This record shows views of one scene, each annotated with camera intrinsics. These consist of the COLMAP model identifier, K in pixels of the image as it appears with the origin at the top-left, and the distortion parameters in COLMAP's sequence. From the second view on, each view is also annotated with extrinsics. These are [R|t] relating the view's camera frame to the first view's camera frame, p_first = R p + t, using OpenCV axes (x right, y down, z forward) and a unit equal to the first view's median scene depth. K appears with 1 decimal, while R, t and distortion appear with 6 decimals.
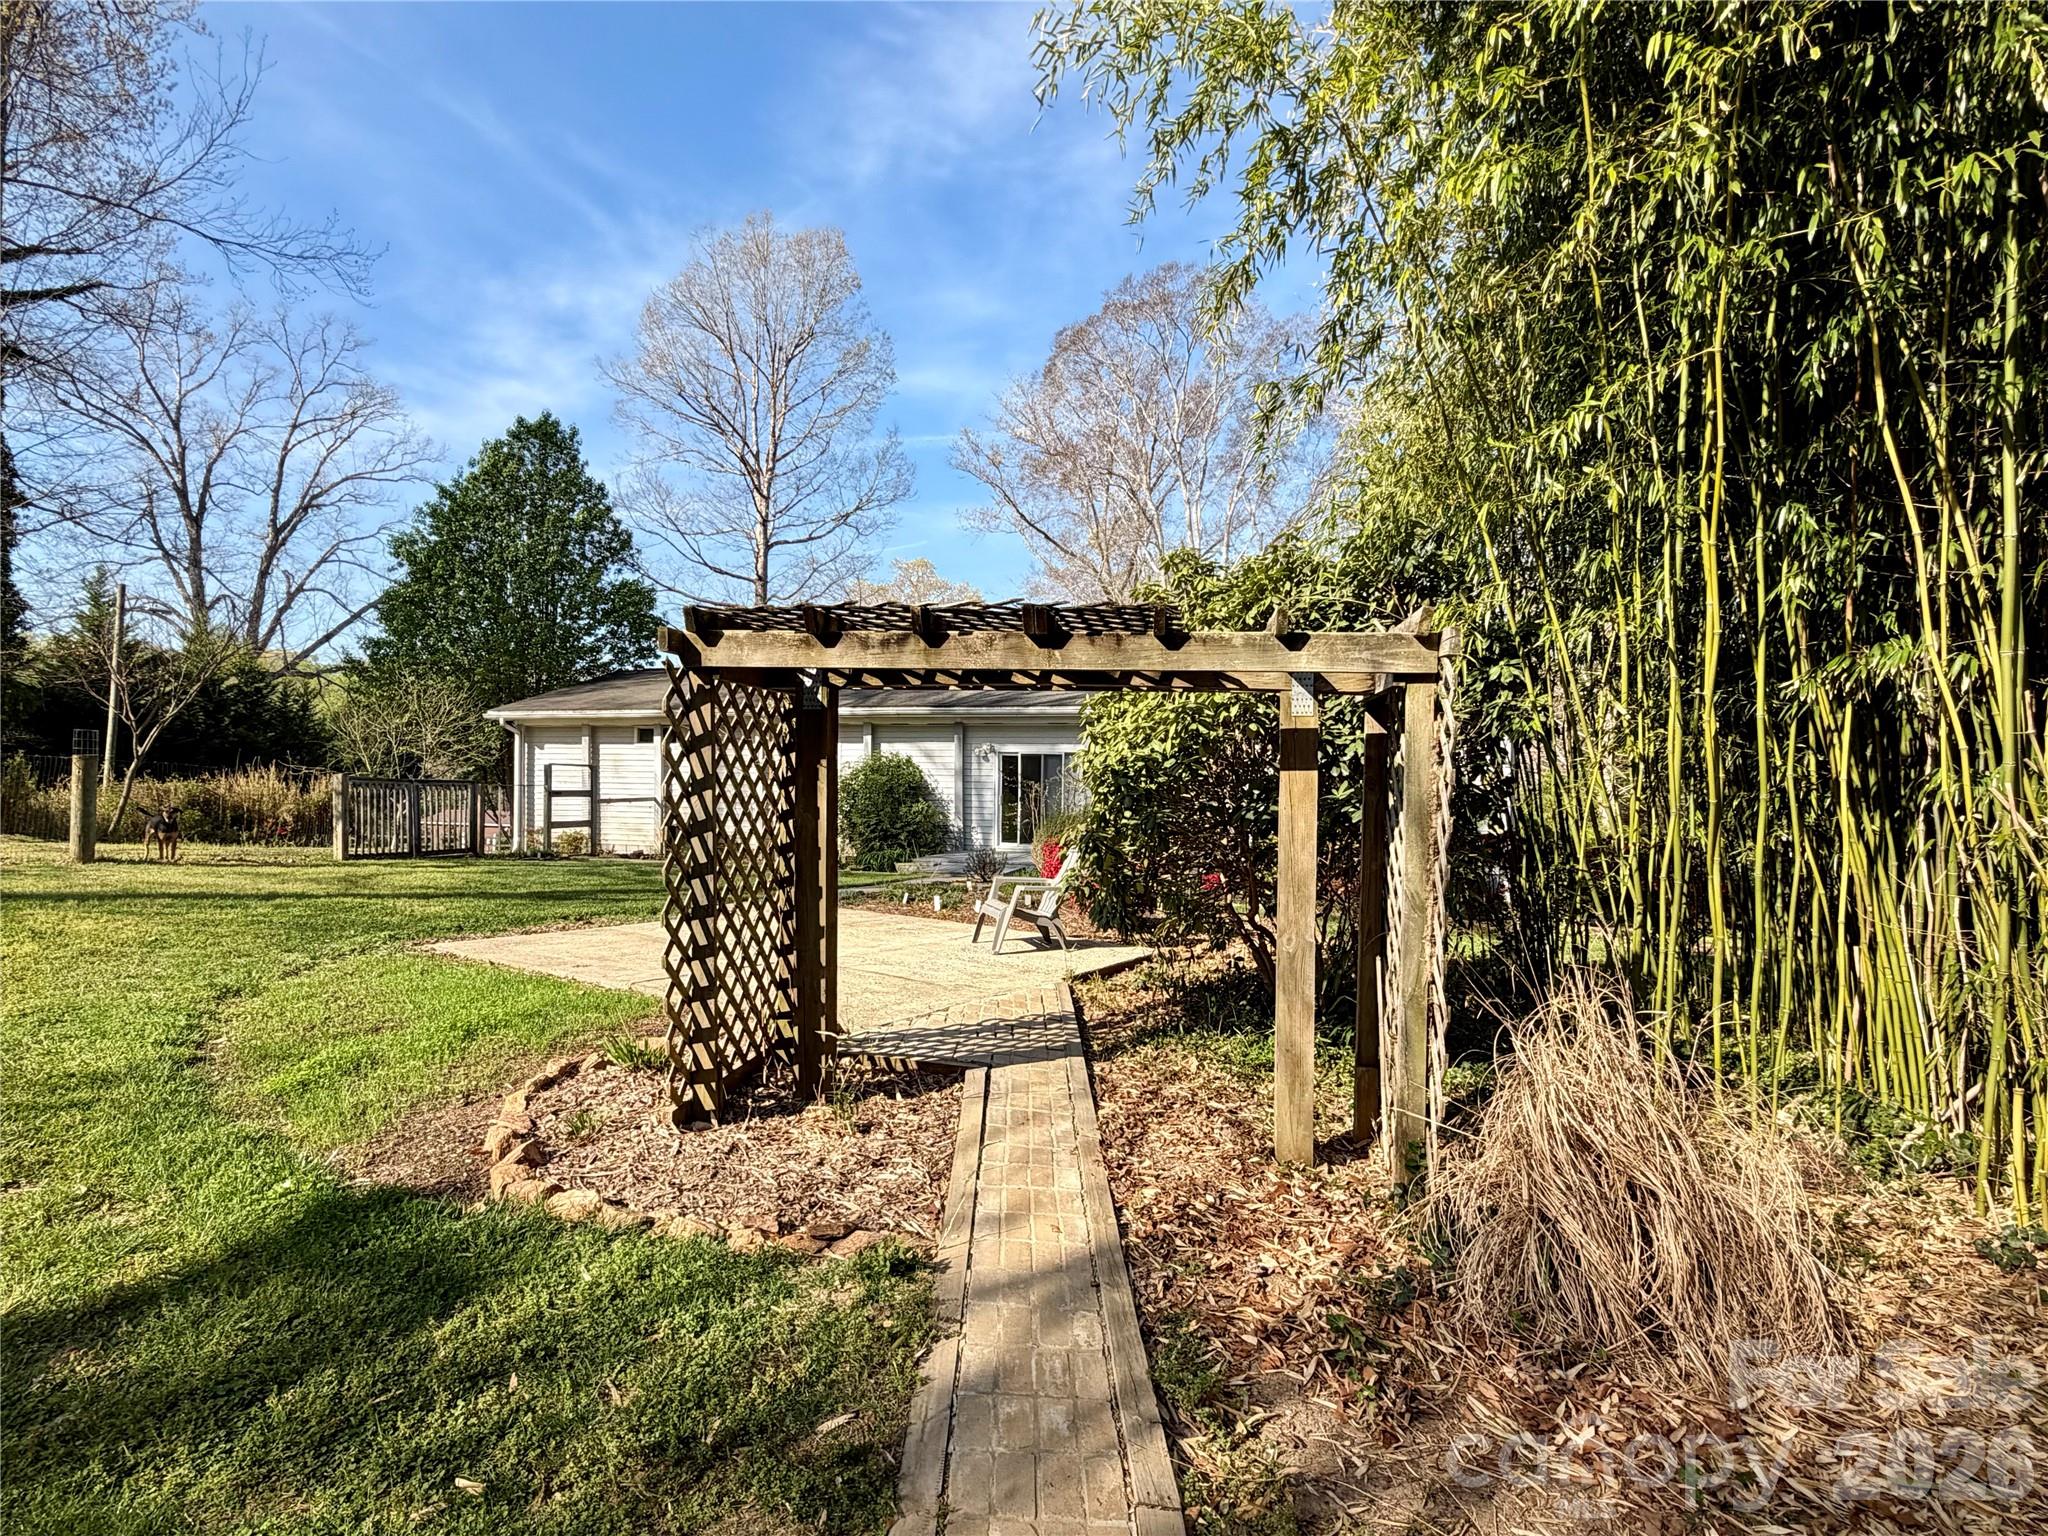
lens RADIAL K [[1069.7, 0, 1024.7], [0, 1069.7, 766.3], [0, 0, 1]] dist [-0.002228, 0.000034]
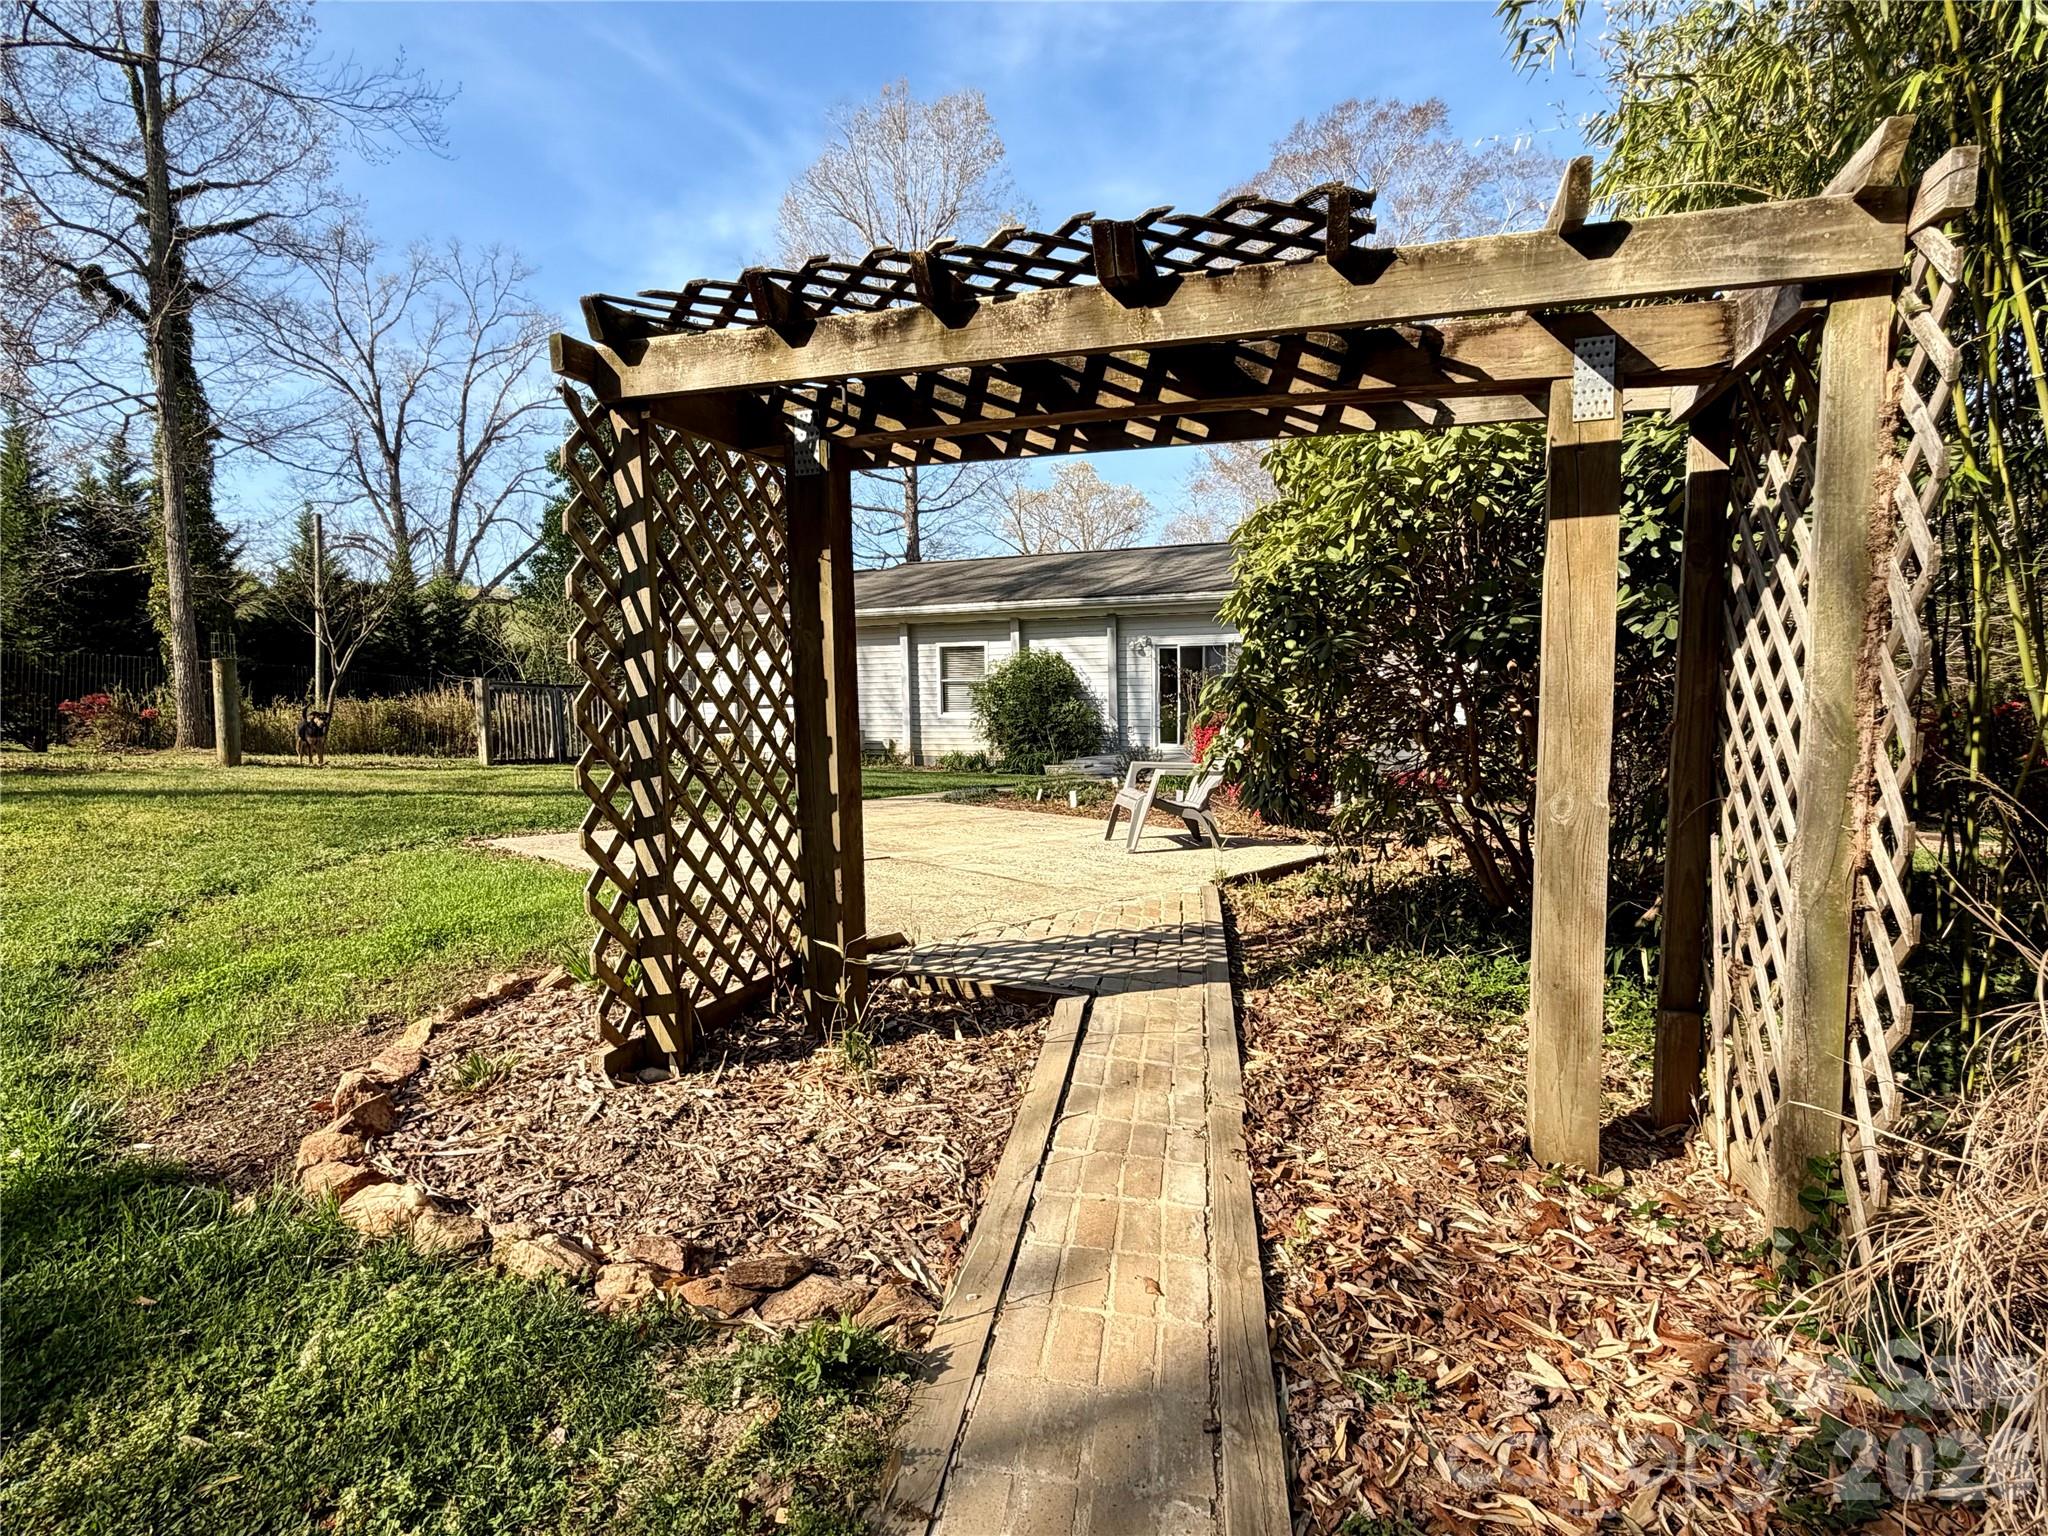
lens RADIAL K [[1069.7, 0, 1023.2], [0, 1069.7, 766.2], [0, 0, 1]] dist [-0.002228, 0.000034]
pose [[0.987096, -0.011502, -0.159717, 0.022103], [0.024070, 0.996742, 0.076982, 0.042494], [0.158312, -0.079833, 0.984157, 0.177124]]
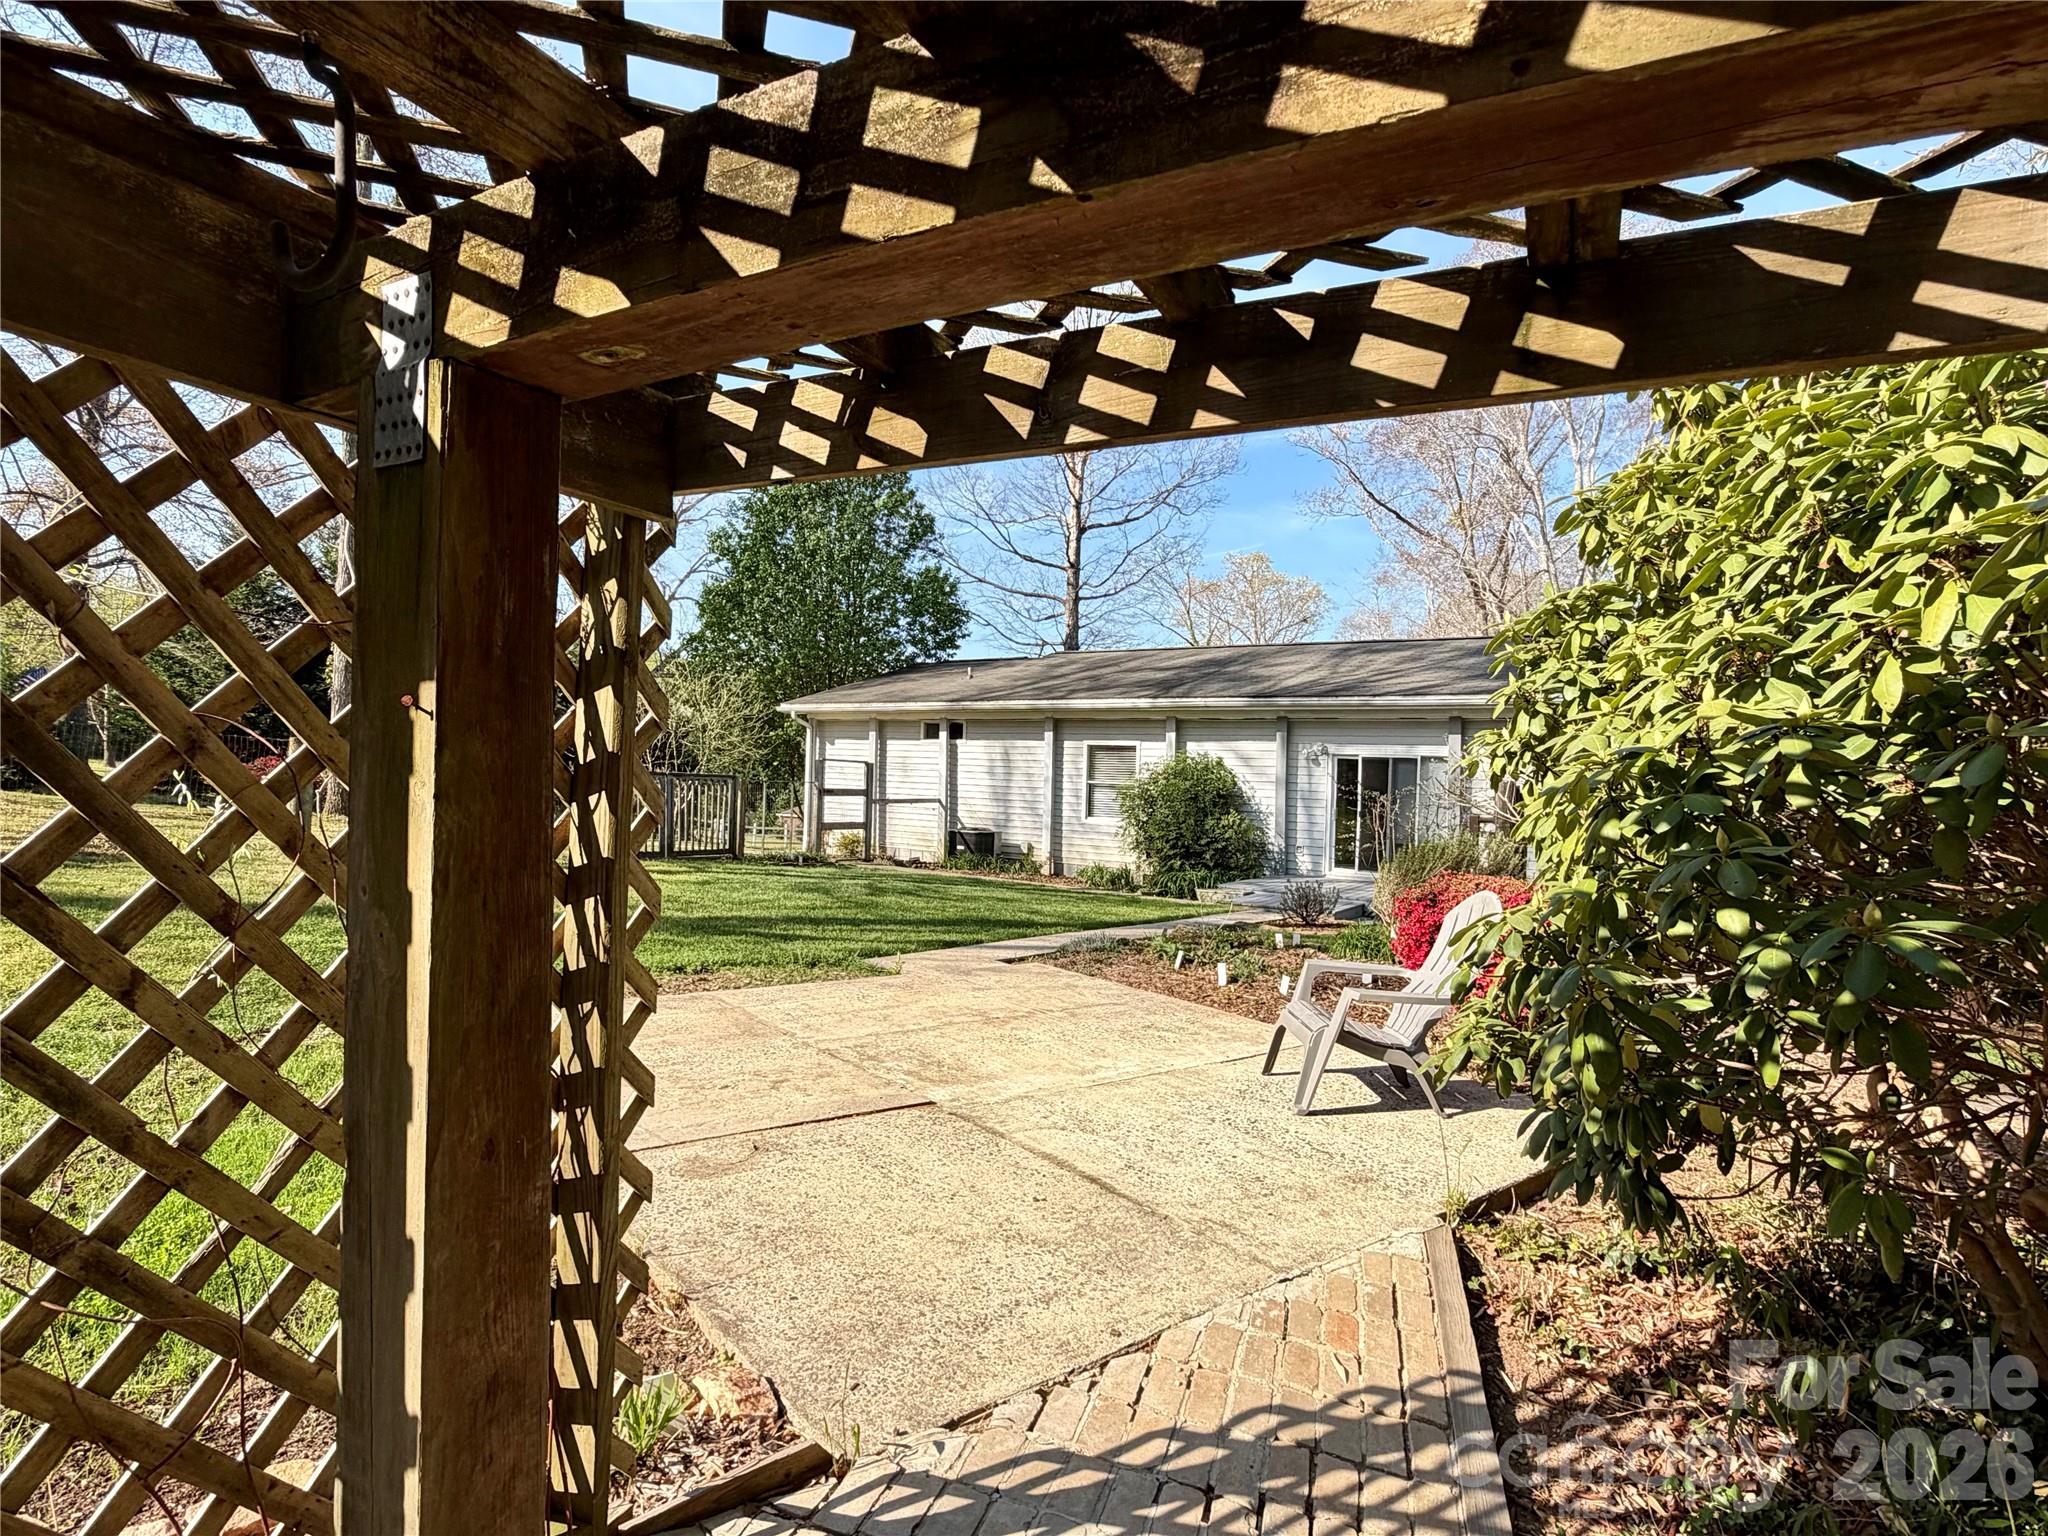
lens RADIAL K [[1069.7, 0, 1027.8], [0, 1069.7, 769.4], [0, 0, 1]] dist [-0.002228, 0.000034]
pose [[0.952821, 0.019512, -0.302905, 0.001340], [-0.020267, 0.999794, 0.000652, 0.005061], [0.302855, 0.005518, 0.953021, 0.428069]]
